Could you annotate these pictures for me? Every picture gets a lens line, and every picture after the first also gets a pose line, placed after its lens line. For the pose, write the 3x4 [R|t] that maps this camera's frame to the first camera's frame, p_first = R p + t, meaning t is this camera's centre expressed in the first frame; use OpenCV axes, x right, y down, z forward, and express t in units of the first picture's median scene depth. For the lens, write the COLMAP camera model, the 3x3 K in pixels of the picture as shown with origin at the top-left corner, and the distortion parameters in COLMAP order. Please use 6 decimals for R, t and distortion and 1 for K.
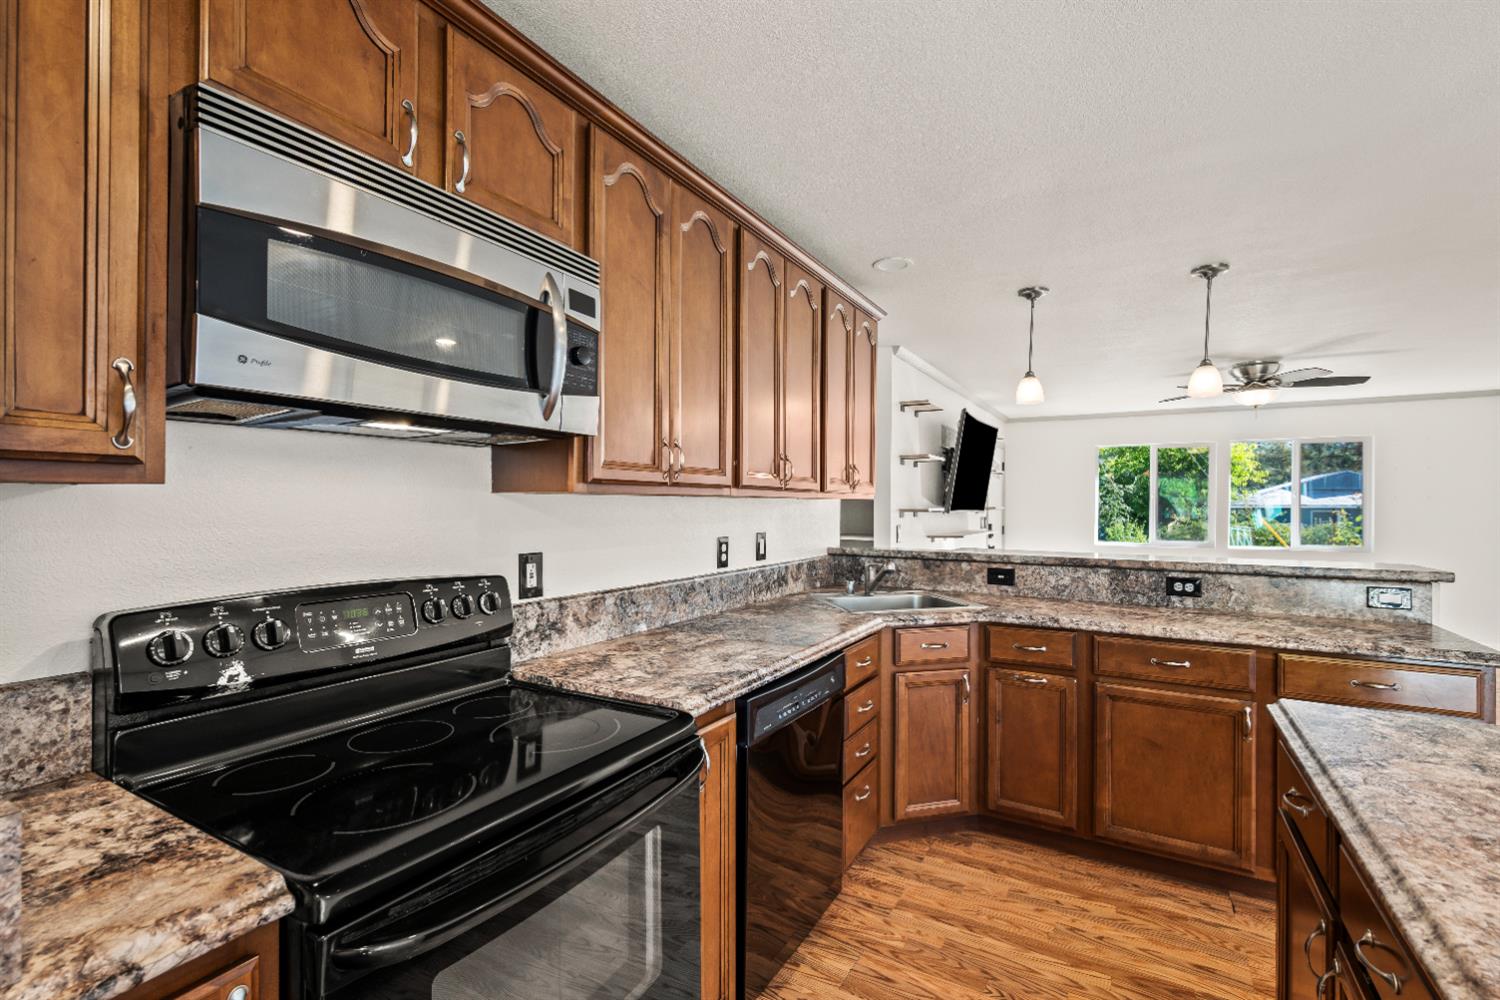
lens RADIAL K [[662.6, 0, 755.5], [0, 662.6, 503.7], [0, 0, 1]] dist [-0.000097, -0.000711]
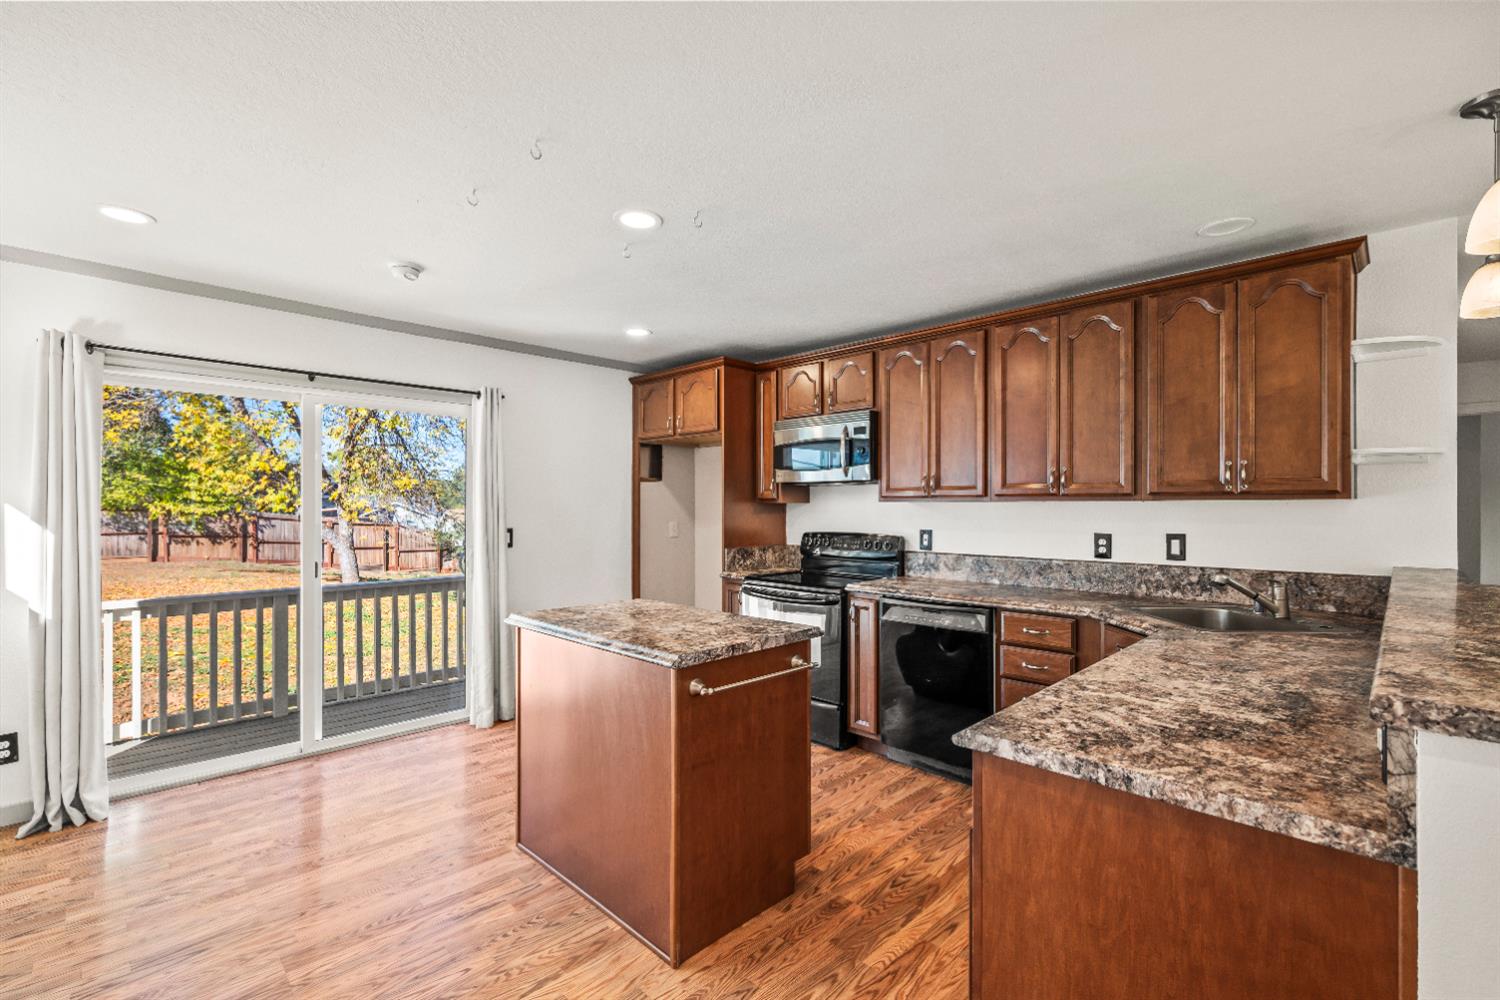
lens RADIAL K [[662.6, 0, 755.5], [0, 662.6, 503.7], [0, 0, 1]] dist [-0.000097, -0.000711]
pose [[-0.246484, -0.008231, -0.969112, 1.322244], [0.000760, 0.999962, -0.008686, 0.005678], [0.969147, -0.002877, -0.246469, 0.691130]]
